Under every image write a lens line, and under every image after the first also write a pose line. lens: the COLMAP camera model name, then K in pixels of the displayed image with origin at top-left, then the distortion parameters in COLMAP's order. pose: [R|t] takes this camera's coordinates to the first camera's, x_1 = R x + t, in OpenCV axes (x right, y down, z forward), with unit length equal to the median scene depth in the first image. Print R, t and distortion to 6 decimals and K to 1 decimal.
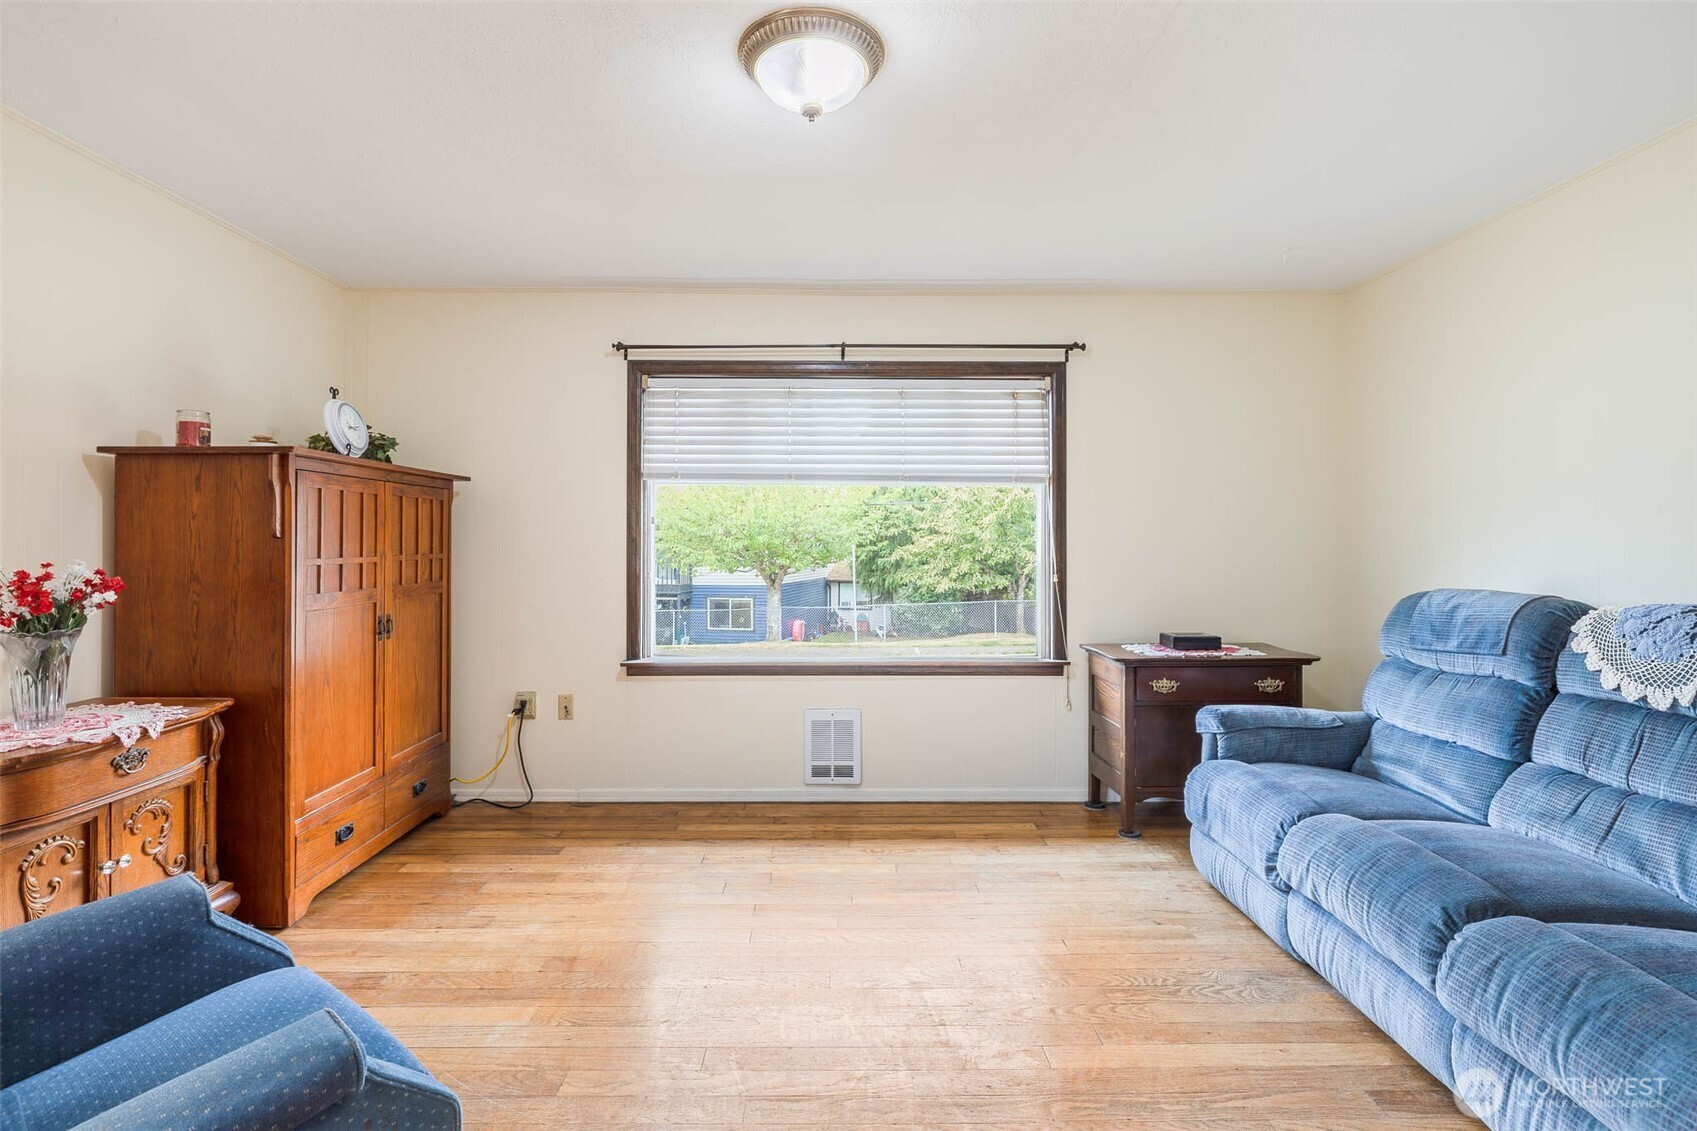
lens RADIAL K [[810.6, 0, 852.6], [0, 810.6, 533.3], [0, 0, 1]] dist [-0.017261, 0.000681]
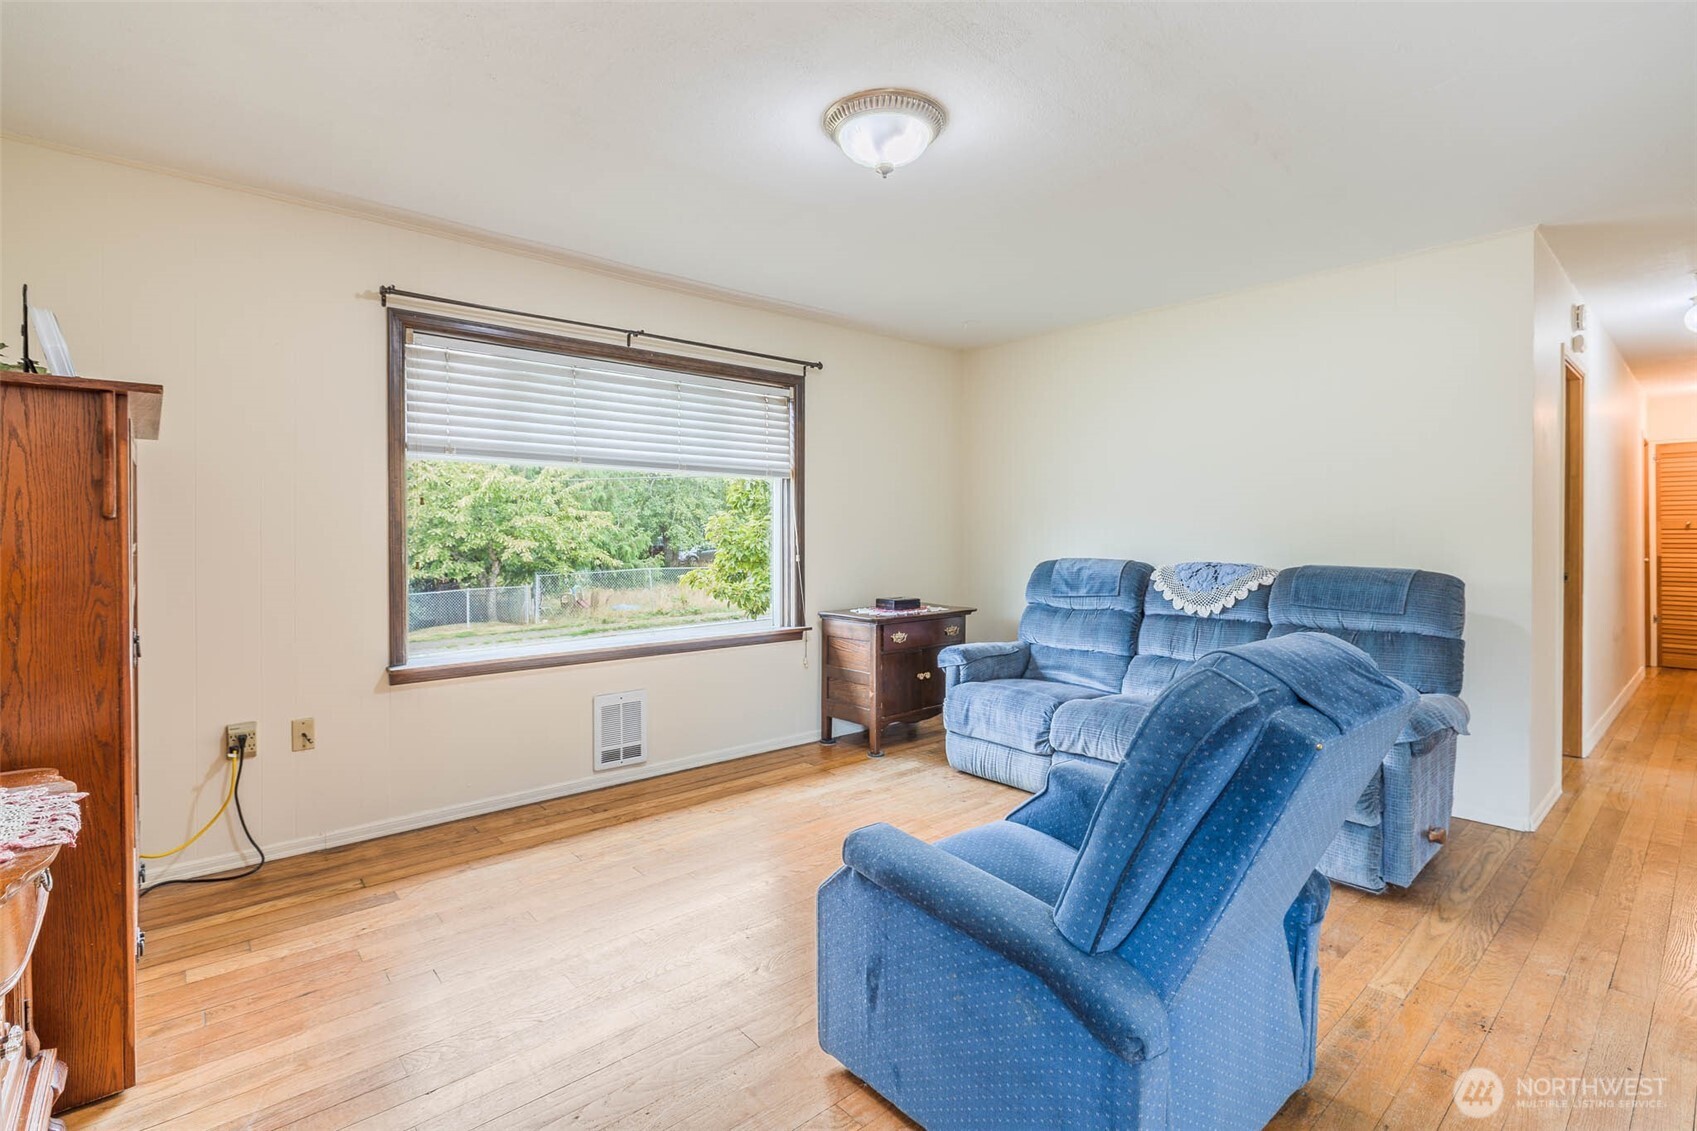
lens RADIAL K [[796.6, 0, 855.4], [0, 796.6, 538.2], [0, 0, 1]] dist [-0.016614, 0.000687]
pose [[0.750193, -0.005229, 0.661198, -0.503861], [-0.011088, 0.999729, 0.020486, 0.001300], [-0.661126, -0.022700, 0.749932, 0.074912]]
